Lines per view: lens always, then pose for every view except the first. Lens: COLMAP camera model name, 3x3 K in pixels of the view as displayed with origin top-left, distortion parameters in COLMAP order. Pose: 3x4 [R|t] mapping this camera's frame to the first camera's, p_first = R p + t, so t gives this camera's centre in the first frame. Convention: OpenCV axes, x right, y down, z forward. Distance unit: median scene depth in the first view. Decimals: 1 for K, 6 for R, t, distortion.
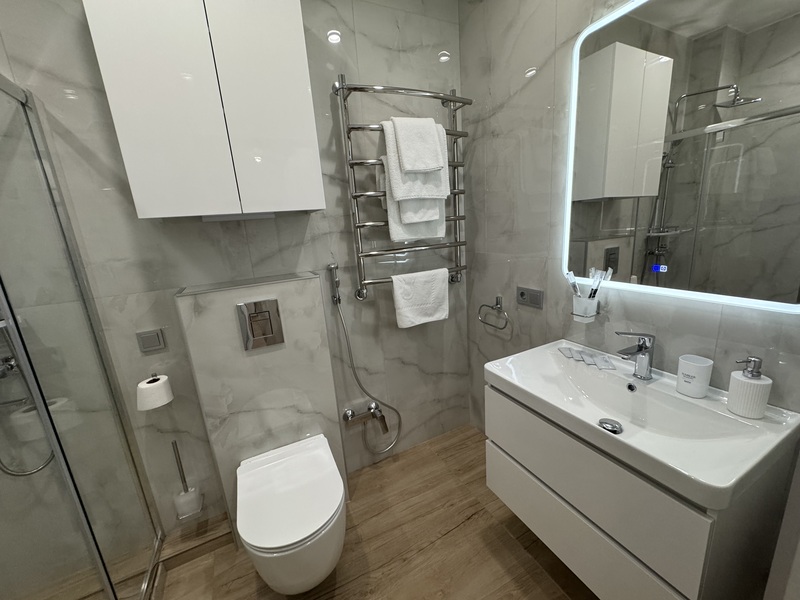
lens RADIAL K [[320.1, 0, 400.0], [0, 320.1, 300.0], [0, 0, 1]] dist [-0.000842, -0.000379]
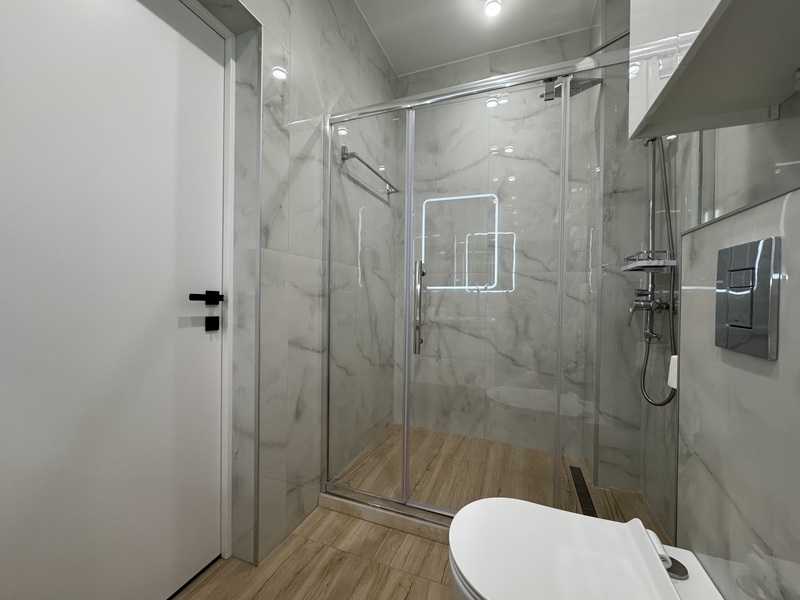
lens RADIAL K [[320.1, 0, 400.0], [0, 320.1, 300.0], [0, 0, 1]] dist [-0.000842, -0.000379]
pose [[-0.744793, 0.068971, -0.663722, 0.176279], [-0.114683, 0.966615, 0.229138, 0.027989], [0.657367, 0.246778, -0.712018, 0.870795]]
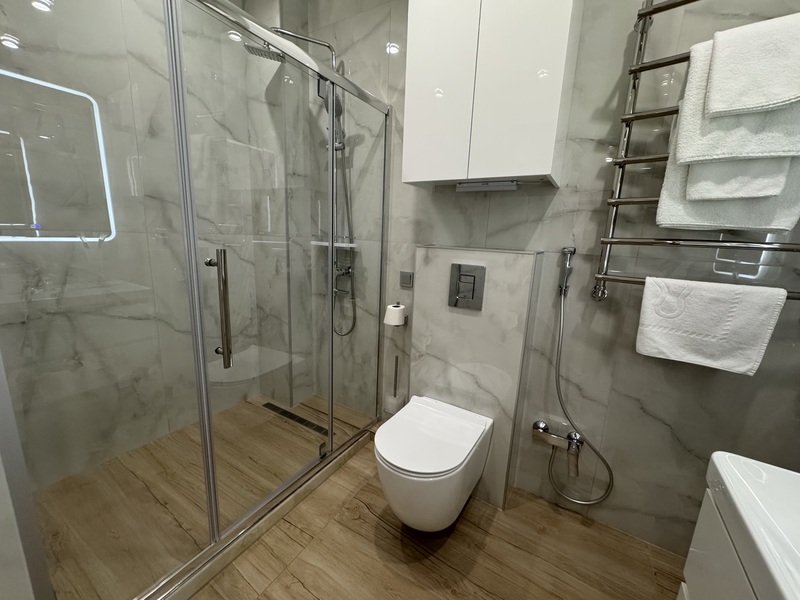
lens RADIAL K [[320.1, 0, 400.0], [0, 320.1, 300.0], [0, 0, 1]] dist [-0.000842, -0.000379]
pose [[0.519216, 0.265730, -0.812282, 0.291319], [-0.276754, 0.951500, 0.134371, 0.030696], [0.808593, 0.155035, 0.567576, 0.188178]]
